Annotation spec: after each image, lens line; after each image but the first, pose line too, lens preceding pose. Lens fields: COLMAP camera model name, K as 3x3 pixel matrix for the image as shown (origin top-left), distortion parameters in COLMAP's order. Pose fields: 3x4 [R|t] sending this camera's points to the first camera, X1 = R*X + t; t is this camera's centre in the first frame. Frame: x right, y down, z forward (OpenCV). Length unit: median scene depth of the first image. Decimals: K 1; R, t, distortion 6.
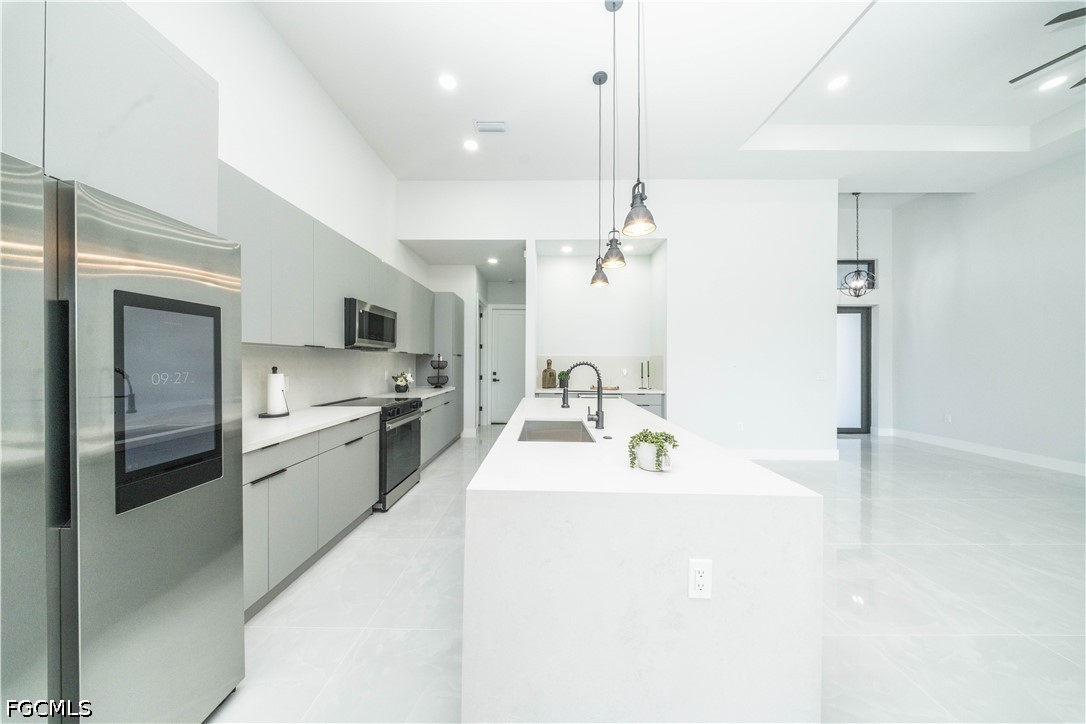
lens RADIAL K [[317.6, 0, 543.0], [0, 317.6, 362.0], [0, 0, 1]] dist [0.000366, 0.000022]
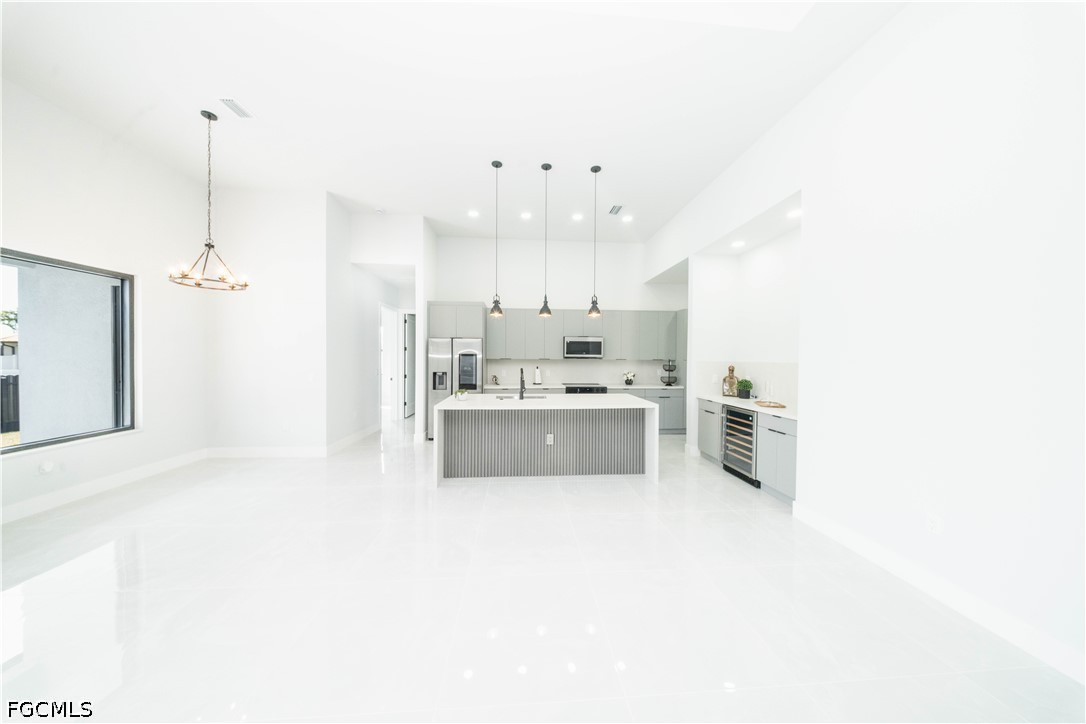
lens RADIAL K [[317.6, 0, 543.0], [0, 317.6, 362.0], [0, 0, 1]] dist [0.000366, 0.000022]
pose [[0.073706, 0.007556, -0.997251, 0.934150], [-0.008948, 0.999936, 0.006915, -0.021069], [0.997240, 0.008414, 0.073769, 0.395918]]
